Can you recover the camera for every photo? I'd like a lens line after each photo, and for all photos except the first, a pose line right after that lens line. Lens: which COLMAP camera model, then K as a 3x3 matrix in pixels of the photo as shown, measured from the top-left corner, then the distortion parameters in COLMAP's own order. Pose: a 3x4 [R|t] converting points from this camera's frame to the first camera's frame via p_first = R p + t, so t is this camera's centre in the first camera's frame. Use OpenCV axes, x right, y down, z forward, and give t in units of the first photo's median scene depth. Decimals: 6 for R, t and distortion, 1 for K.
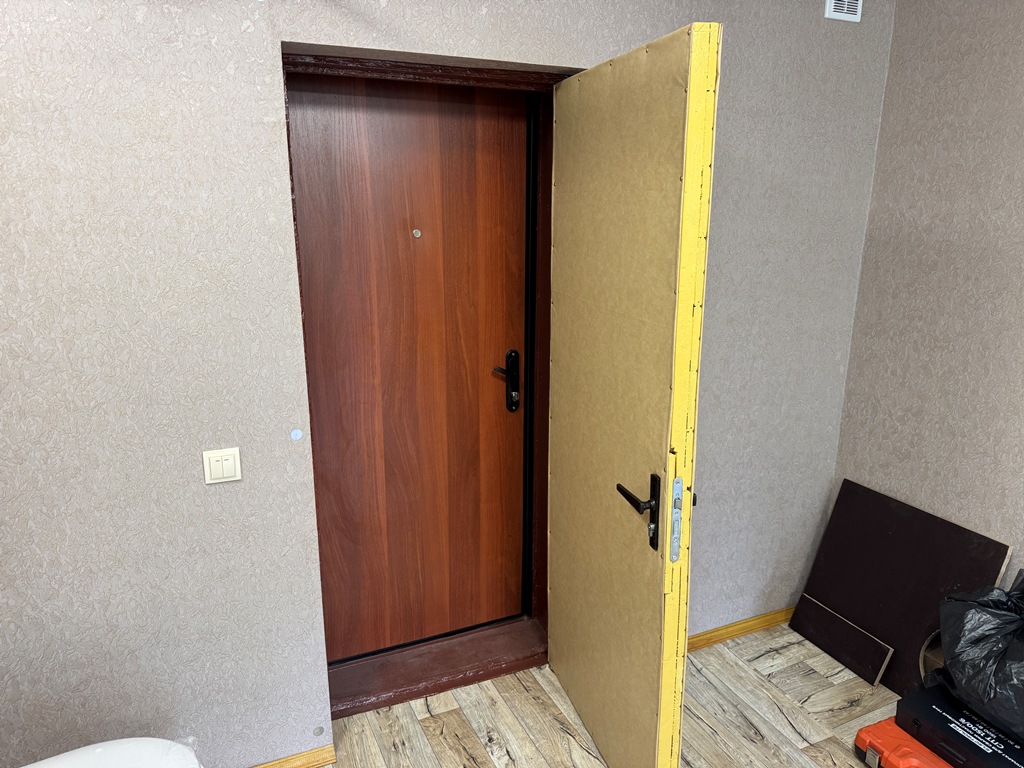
lens RADIAL K [[722.5, 0, 509.6], [0, 722.5, 378.7], [0, 0, 1]] dist [0.035037, -0.044593]
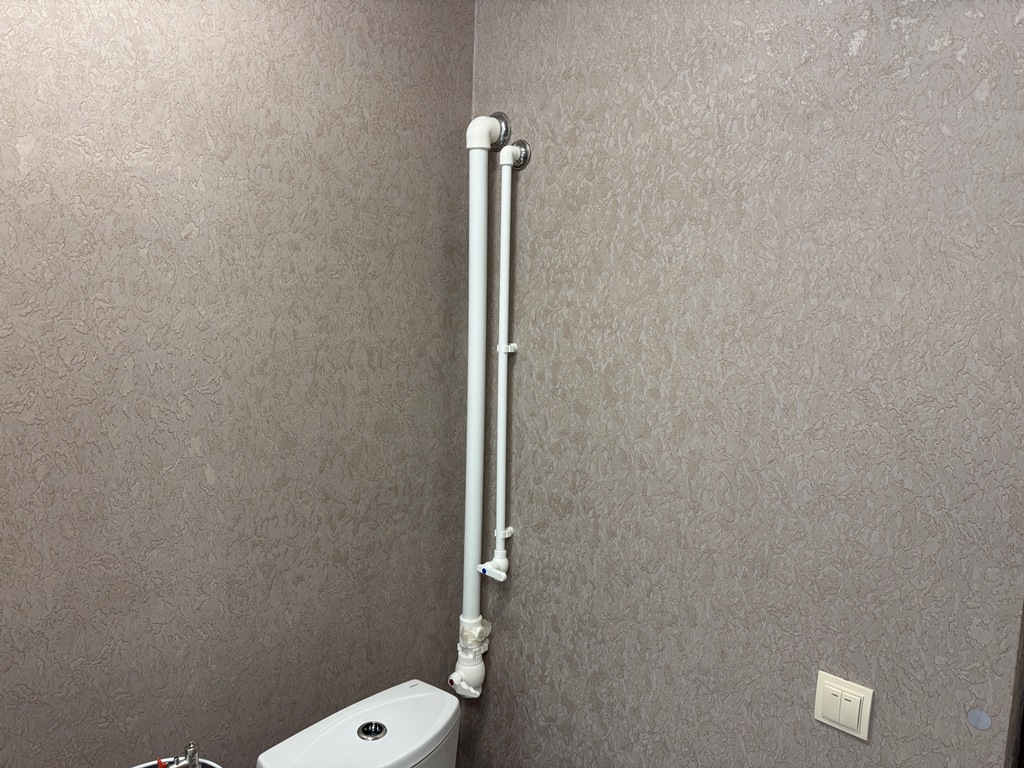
lens RADIAL K [[722.5, 0, 512.4], [0, 722.5, 376.9], [0, 0, 1]] dist [0.035037, -0.044593]
pose [[0.382841, 0.126555, -0.915105, 0.046498], [-0.245987, 0.968775, 0.031067, -0.117222], [0.890462, 0.213210, 0.402018, 0.449368]]
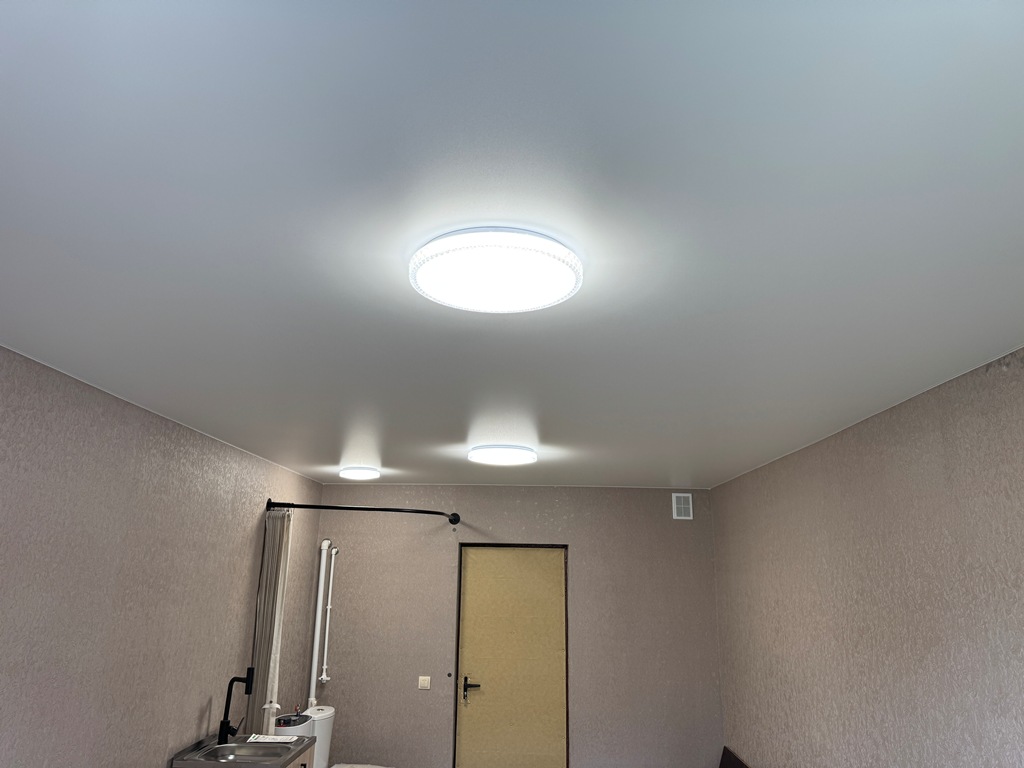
lens RADIAL K [[722.5, 0, 521.9], [0, 722.5, 372.7], [0, 0, 1]] dist [0.035037, -0.044593]
pose [[0.899491, -0.108836, -0.423167, 1.431132], [-0.116449, 0.873741, -0.472246, 0.391531], [0.421136, 0.474059, 0.773248, -1.818144]]
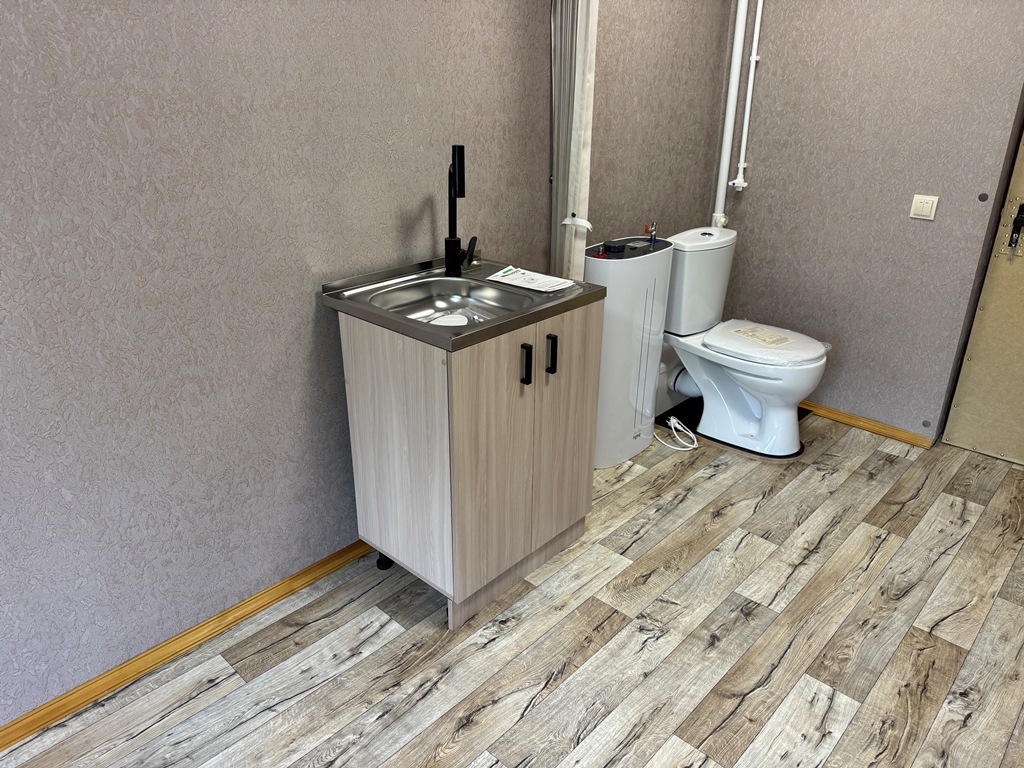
lens RADIAL K [[722.5, 0, 504.3], [0, 722.5, 388.8], [0, 0, 1]] dist [0.035037, -0.044593]
pose [[0.357437, 0.368085, -0.858343, 0.771632], [-0.222699, 0.926139, 0.304420, 0.217110], [0.906997, 0.082341, 0.413009, -0.400985]]
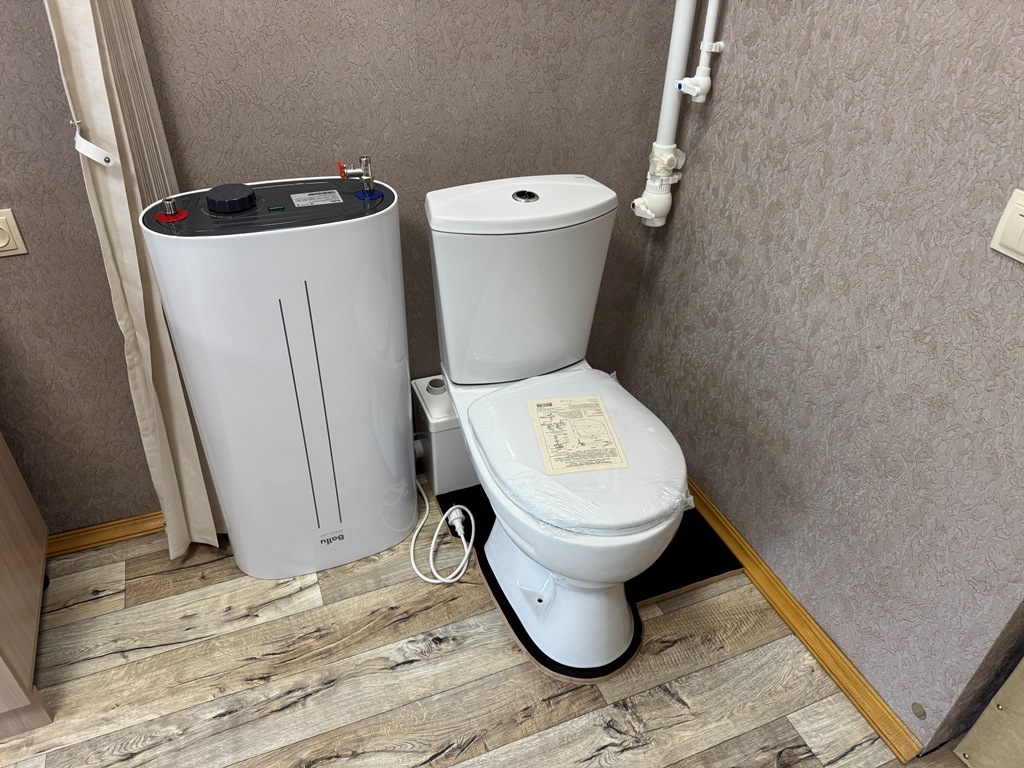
lens RADIAL K [[722.5, 0, 512.2], [0, 722.5, 381.7], [0, 0, 1]] dist [0.035037, -0.044593]
pose [[-0.053007, 0.565756, -0.822867, 0.132908], [-0.266559, 0.786109, 0.557654, 0.012257], [0.962360, 0.248902, 0.109138, 0.648202]]
